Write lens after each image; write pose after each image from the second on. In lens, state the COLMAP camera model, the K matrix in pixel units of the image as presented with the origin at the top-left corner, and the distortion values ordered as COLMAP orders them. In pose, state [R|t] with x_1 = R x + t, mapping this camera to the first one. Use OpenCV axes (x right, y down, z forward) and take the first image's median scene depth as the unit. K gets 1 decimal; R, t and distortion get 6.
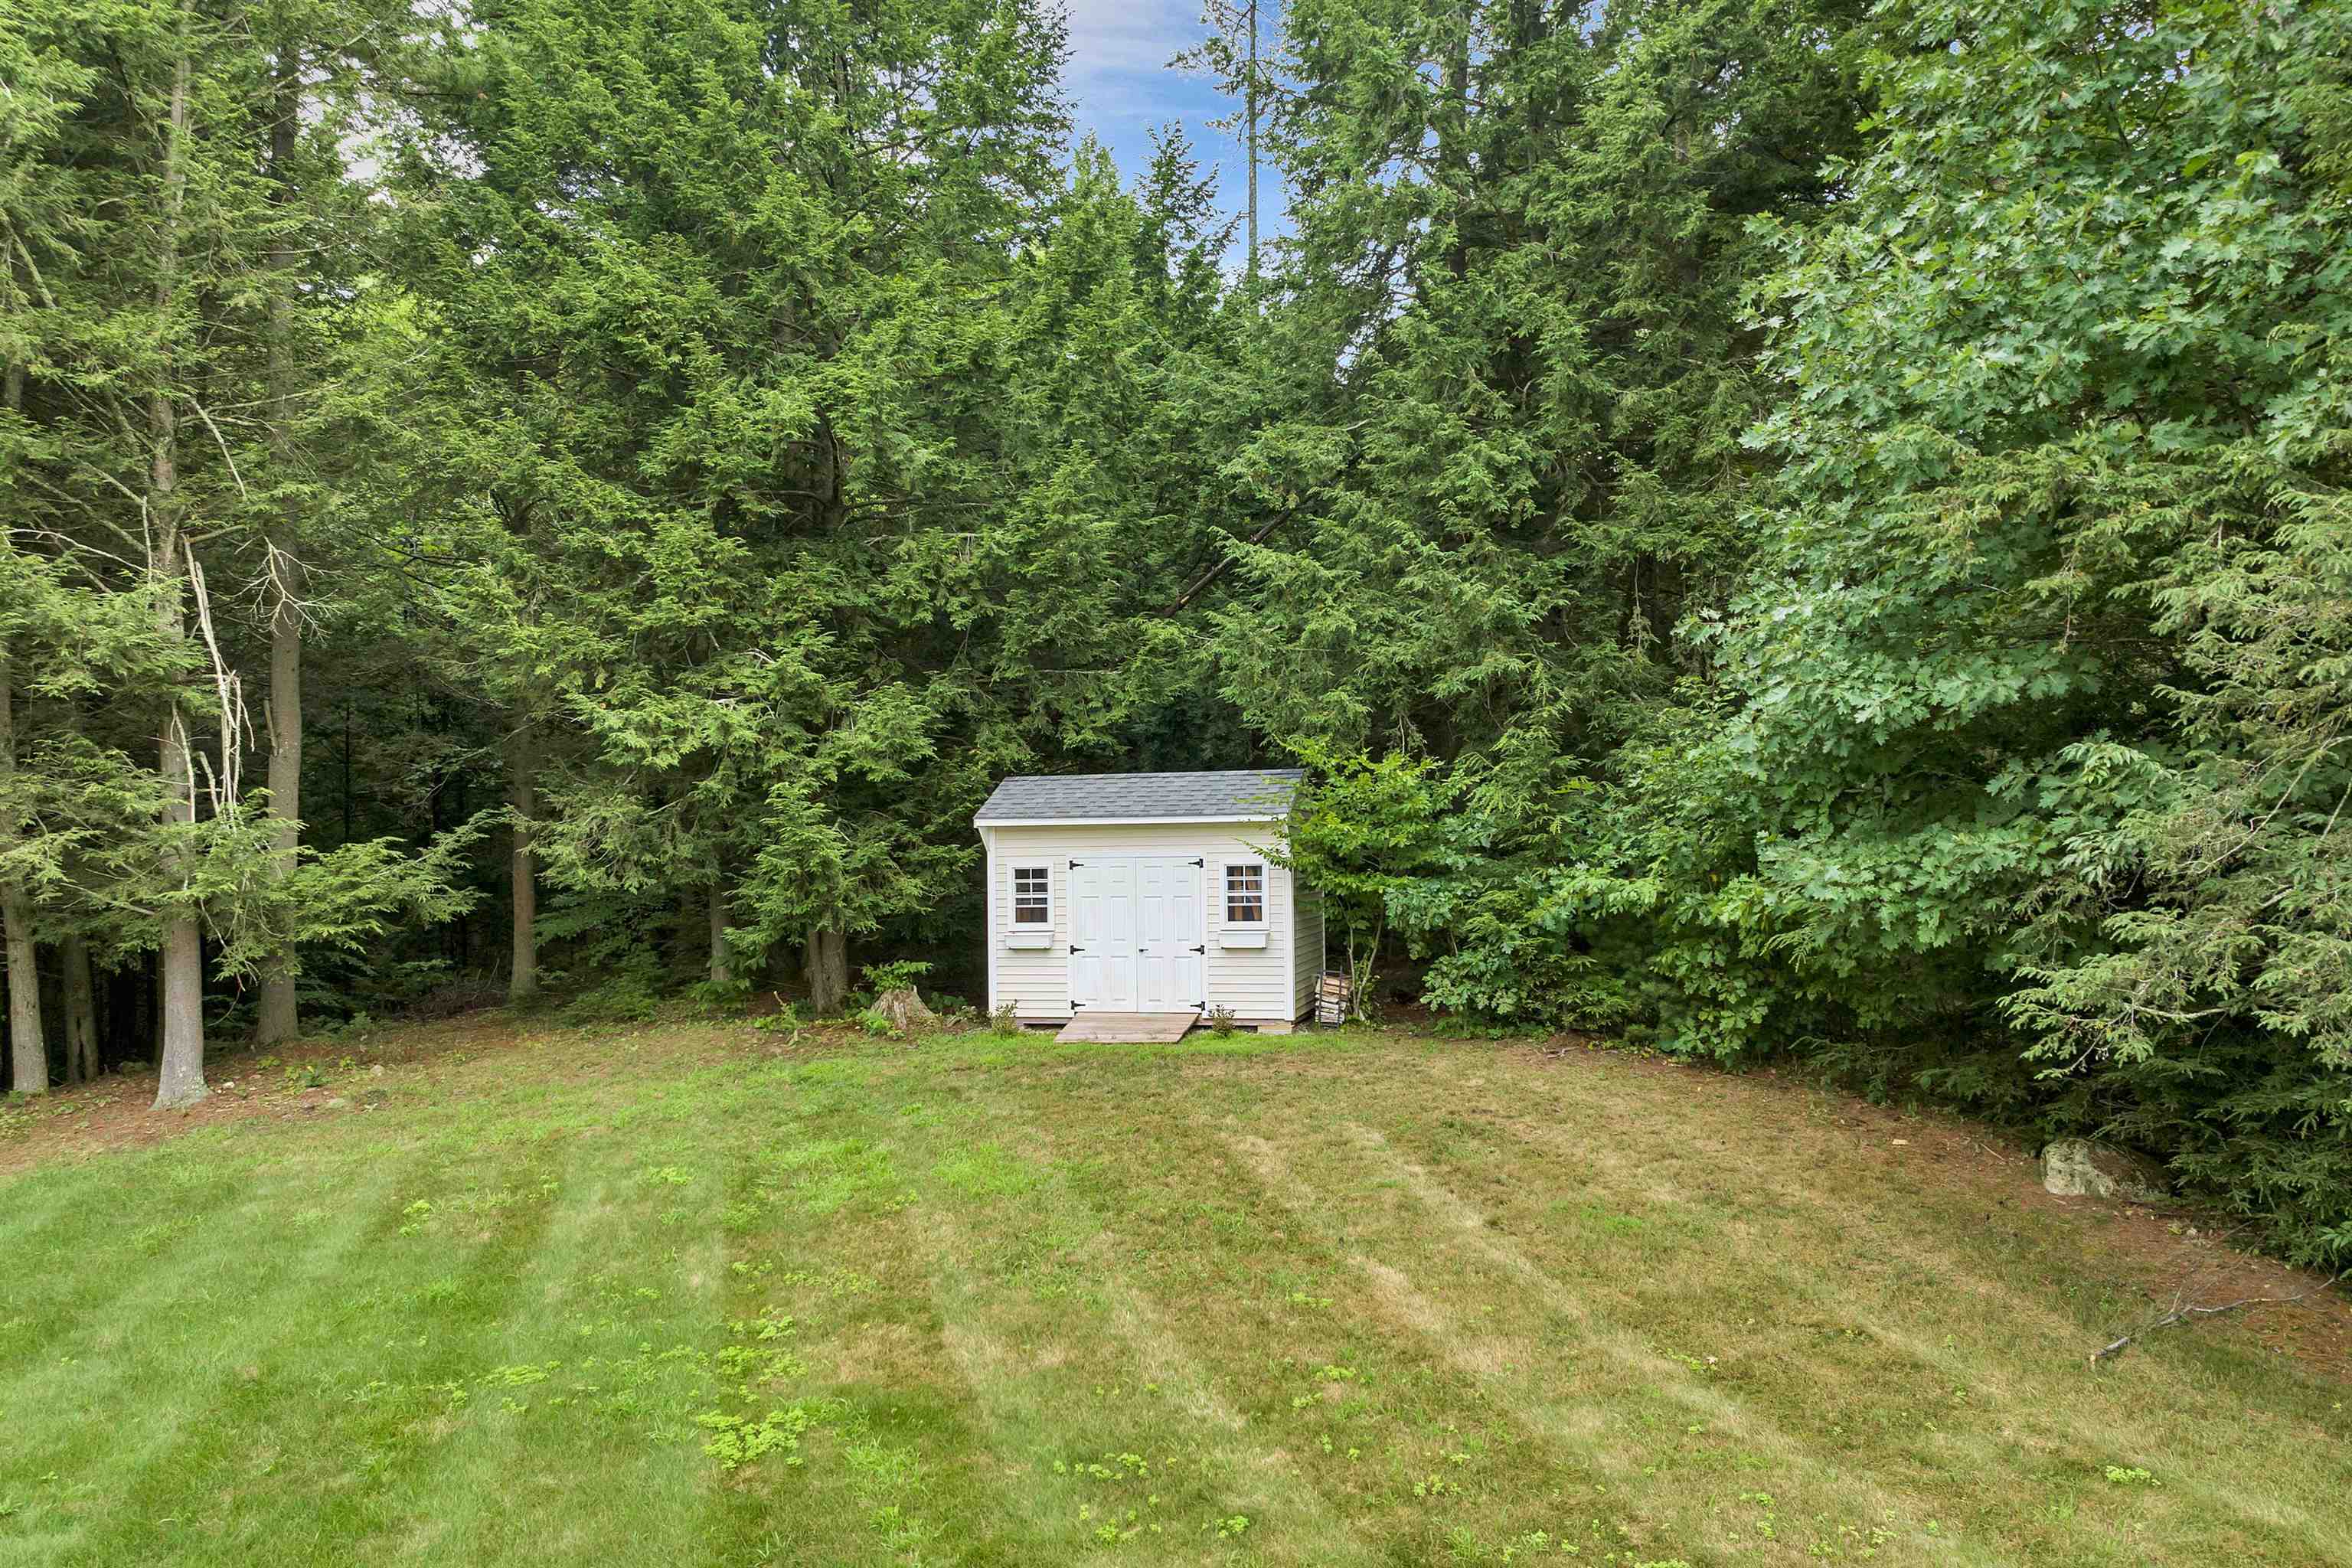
lens RADIAL K [[1671.9, 0, 1162.3], [0, 1671.9, 787.9], [0, 0, 1]] dist [-0.037517, 0.003559]
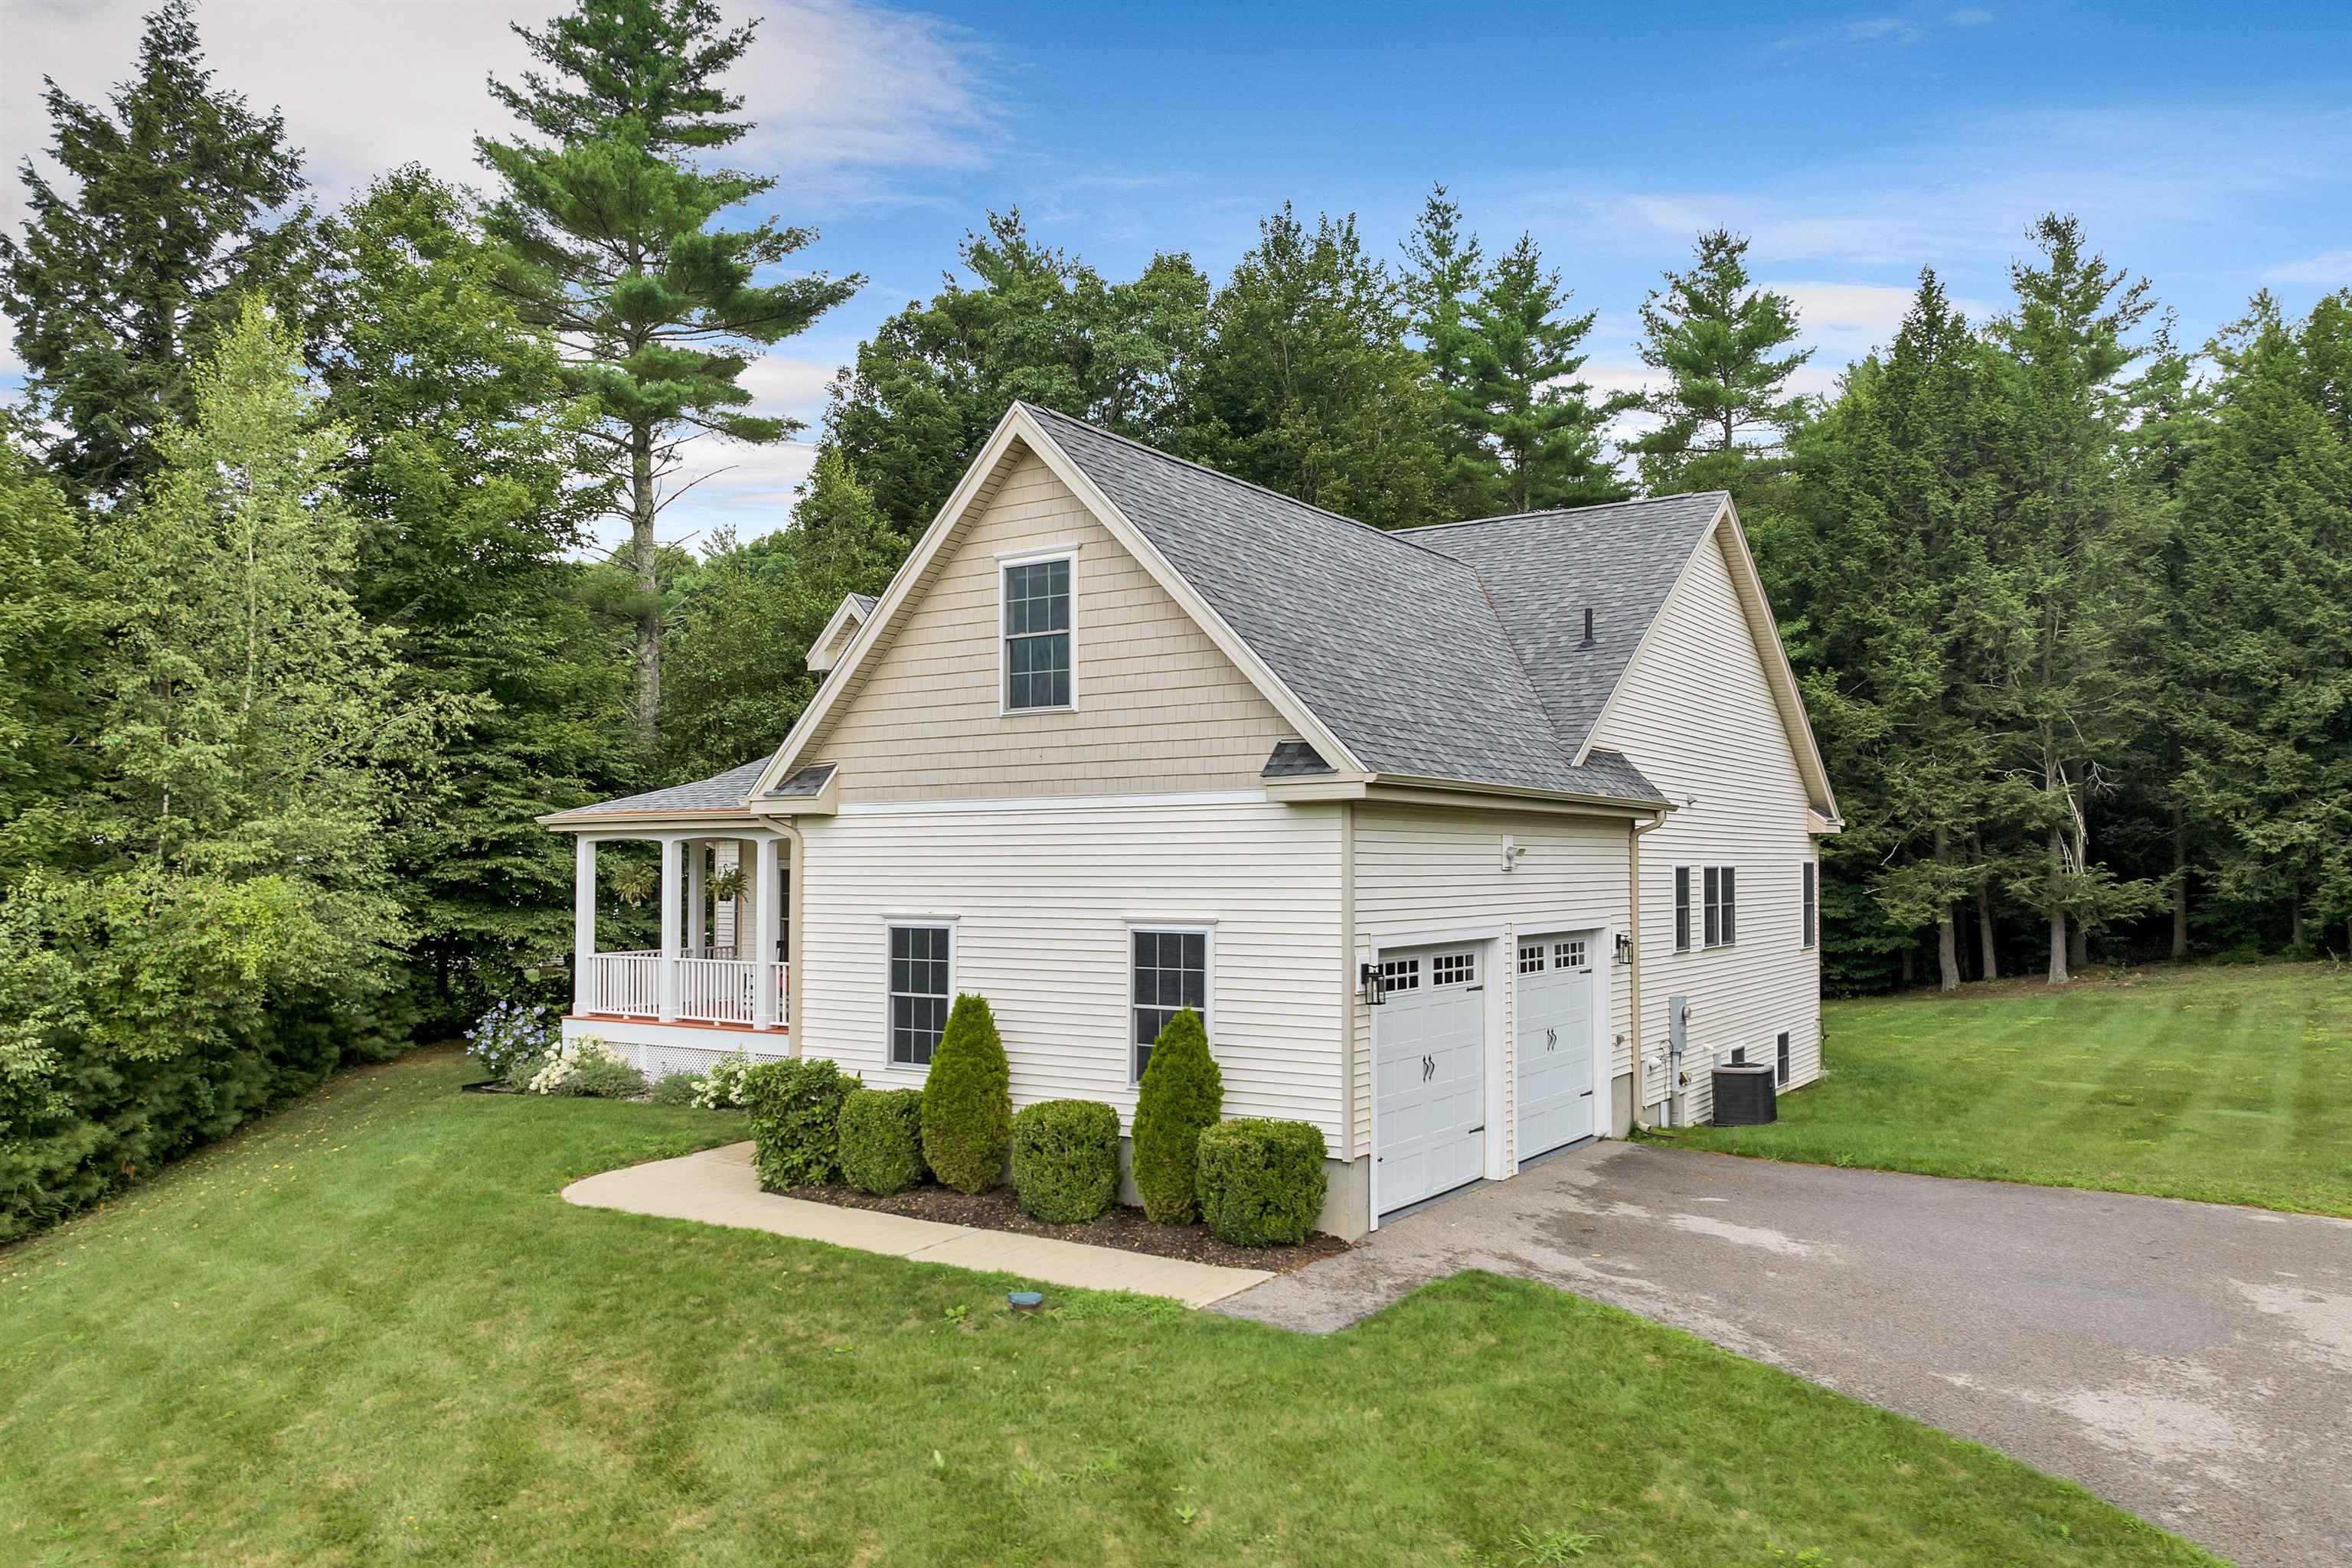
lens RADIAL K [[1671.9, 0, 1207.5], [0, 1671.9, 844.7], [0, 0, 1]] dist [-0.037517, 0.003559]
pose [[0.670254, -0.004513, -0.742118, 0.427565], [0.029479, 0.999354, 0.020547, -0.113945], [0.741546, -0.035649, 0.669954, -1.707080]]
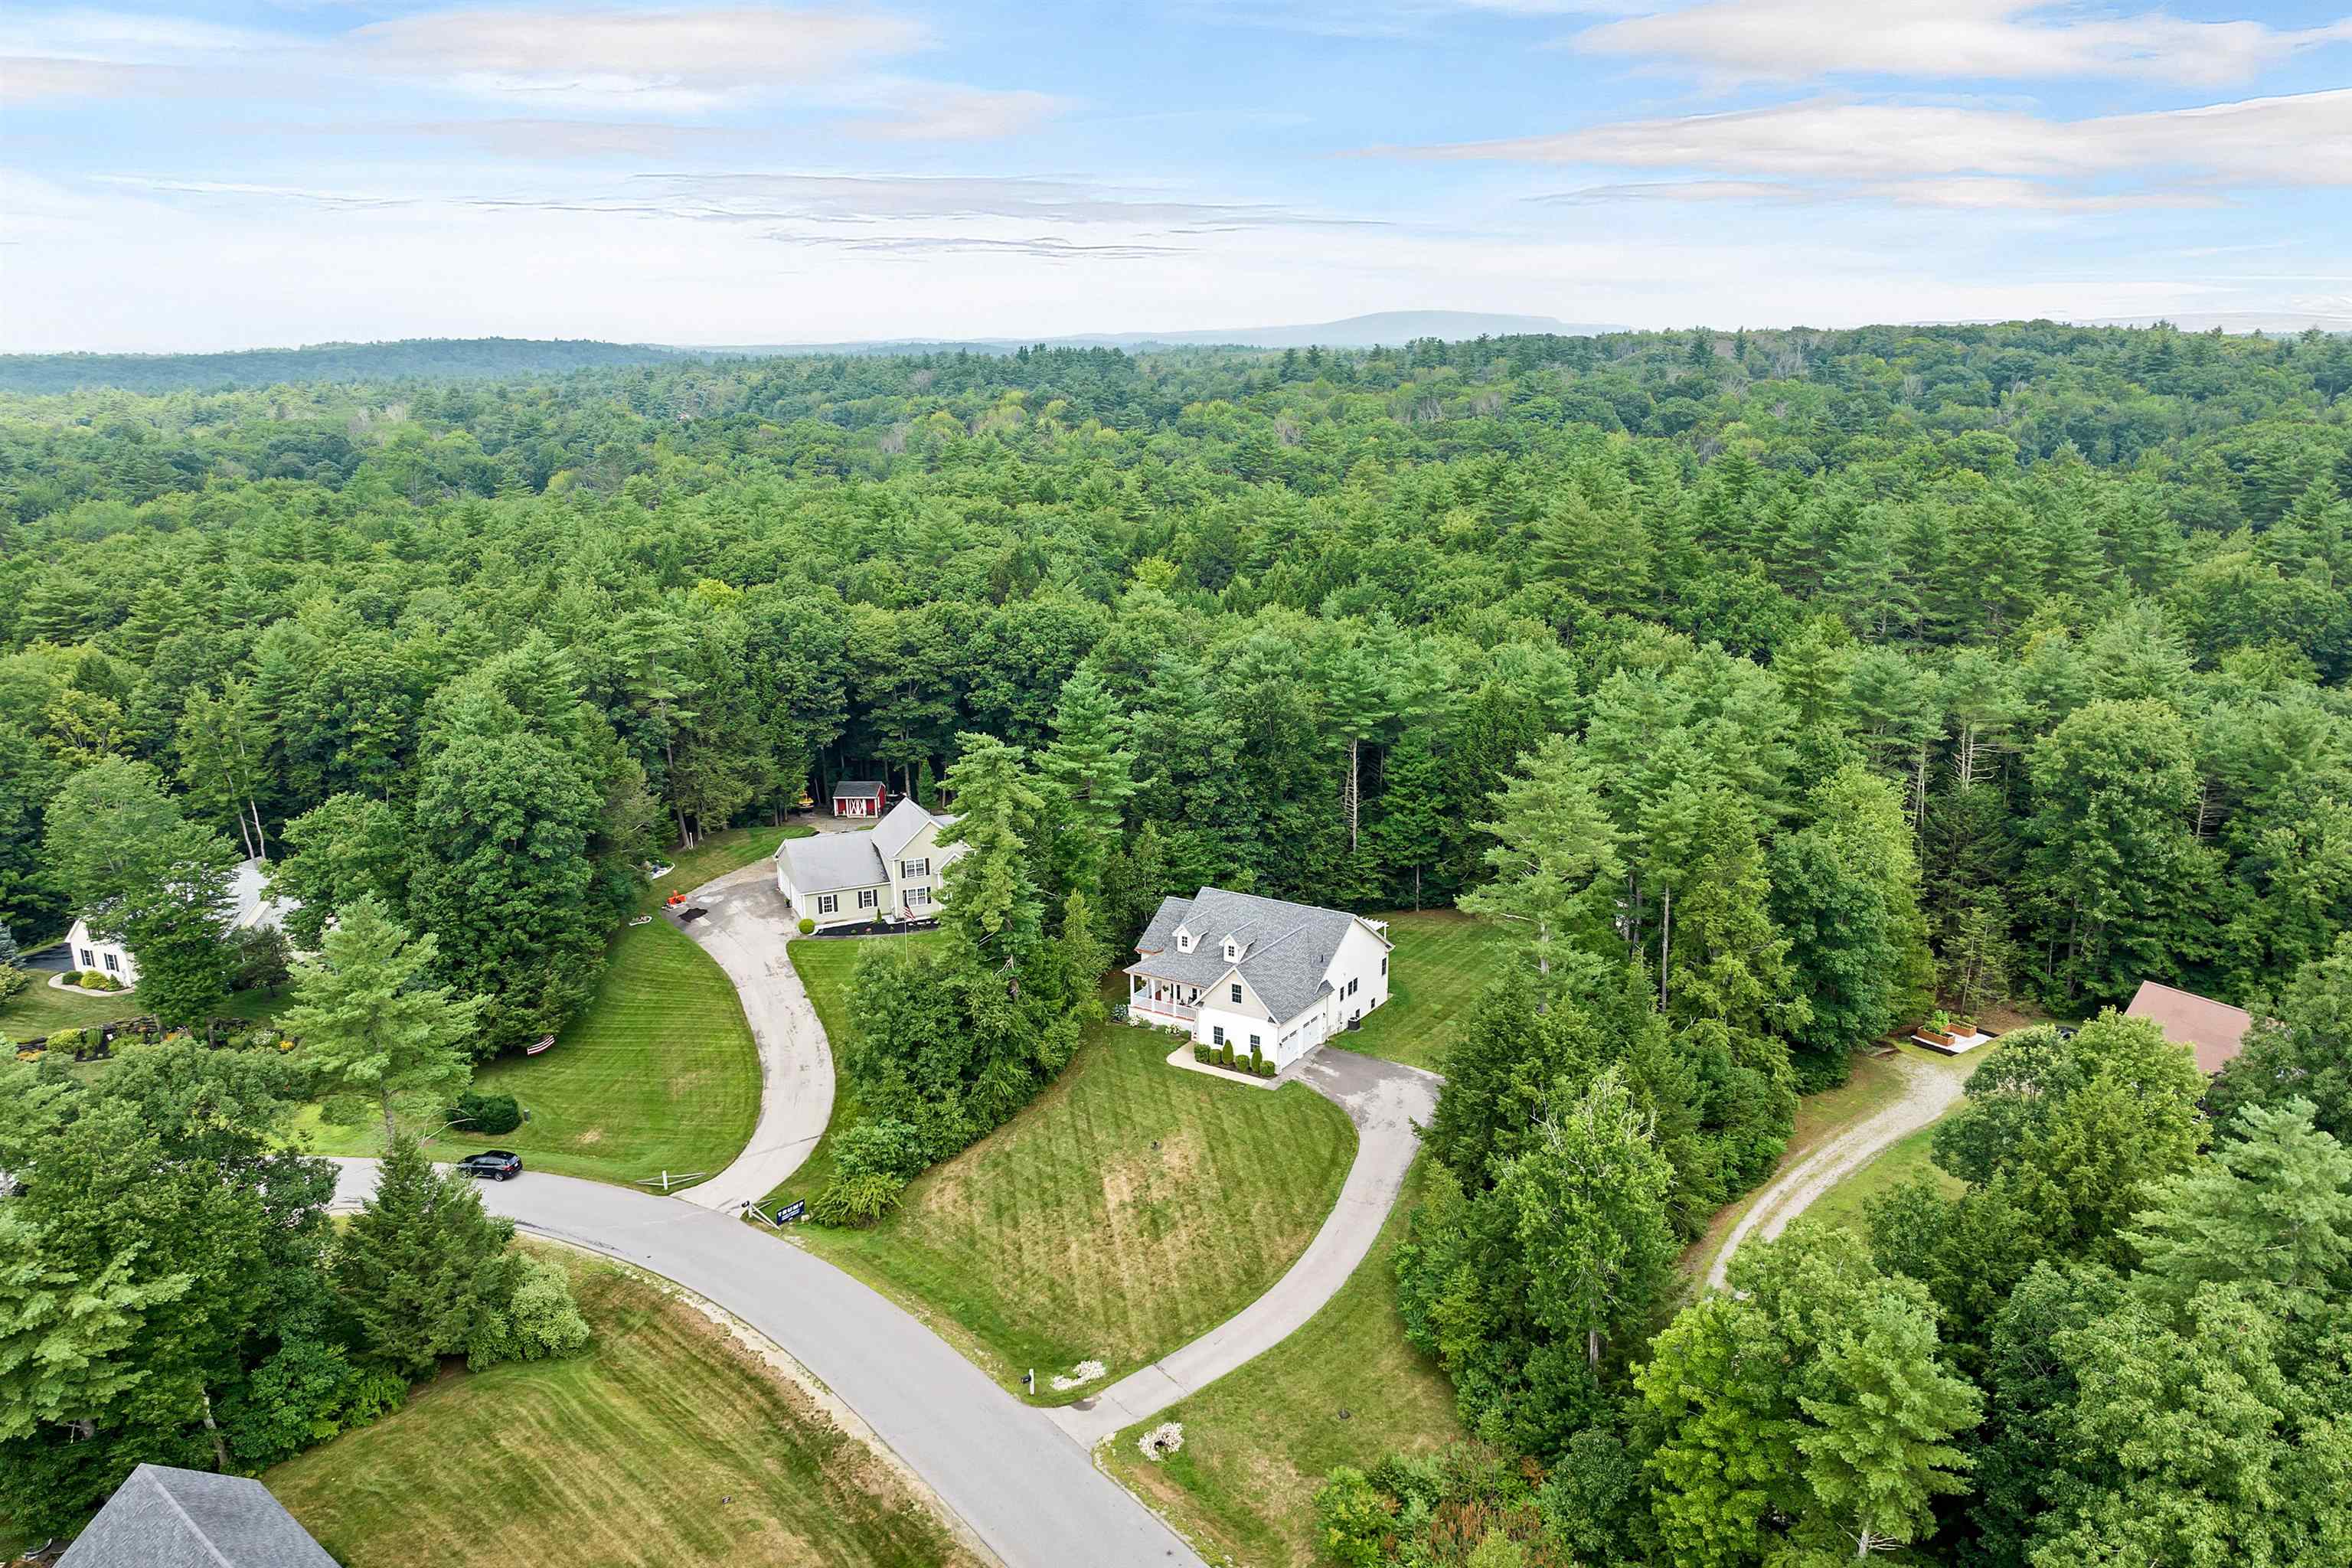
lens RADIAL K [[1671.9, 0, 1160.6], [0, 1671.9, 779.7], [0, 0, 1]] dist [-0.037517, 0.003559]
pose [[0.663091, 0.173234, -0.728217, 3.968651], [0.044715, 0.961947, 0.269552, -2.676436], [0.747202, -0.211300, 0.630112, -5.182733]]
